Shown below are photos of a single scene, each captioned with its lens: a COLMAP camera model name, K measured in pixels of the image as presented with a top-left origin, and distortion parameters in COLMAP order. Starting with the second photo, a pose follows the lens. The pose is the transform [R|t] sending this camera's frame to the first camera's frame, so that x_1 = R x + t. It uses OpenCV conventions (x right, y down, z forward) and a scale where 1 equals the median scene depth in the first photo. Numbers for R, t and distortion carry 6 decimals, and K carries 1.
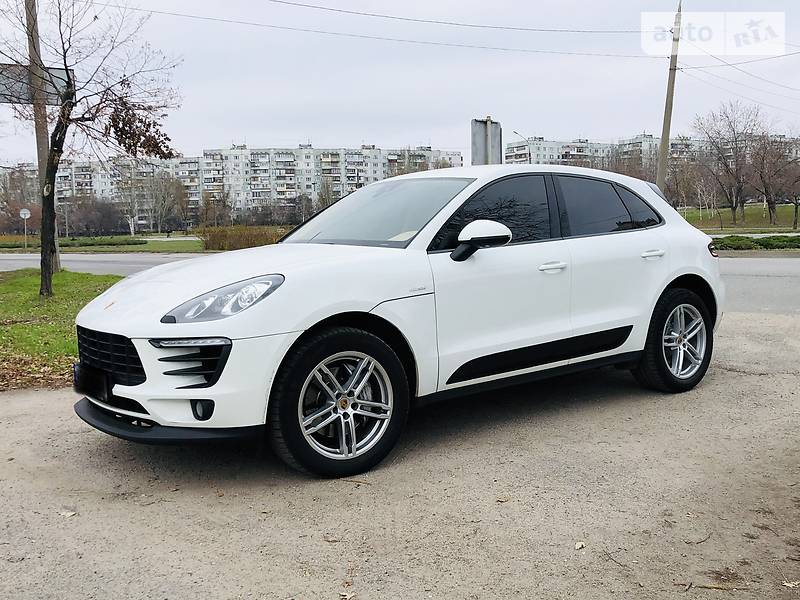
lens RADIAL K [[793.1, 0, 407.8], [0, 793.1, 299.8], [0, 0, 1]] dist [0.025140, 0.000000]
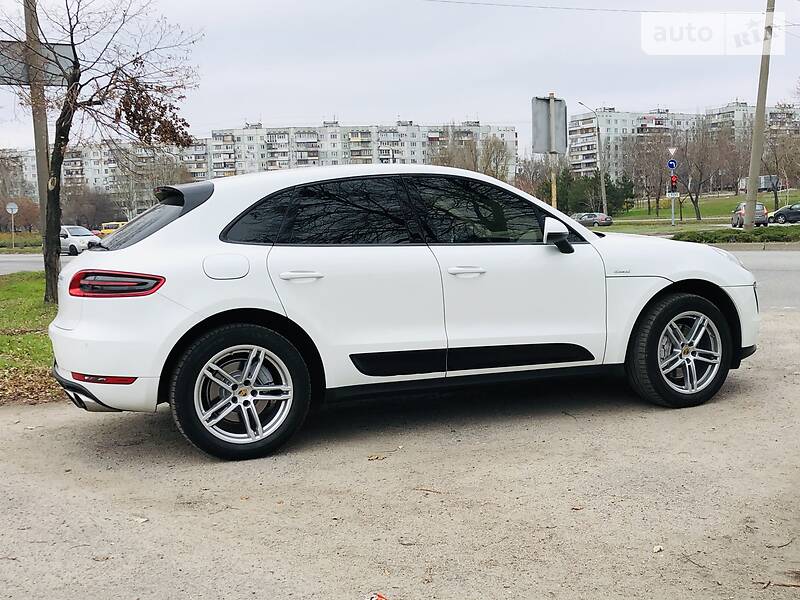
lens RADIAL K [[941.9, 0, 410.5], [0, 941.9, 300.4], [0, 0, 1]] dist [0.034517, 0.000000]
pose [[0.998943, -0.008628, -0.045155, -0.031543], [0.008446, 0.999956, -0.004201, 0.001828], [0.045189, 0.003815, 0.998971, -0.170102]]
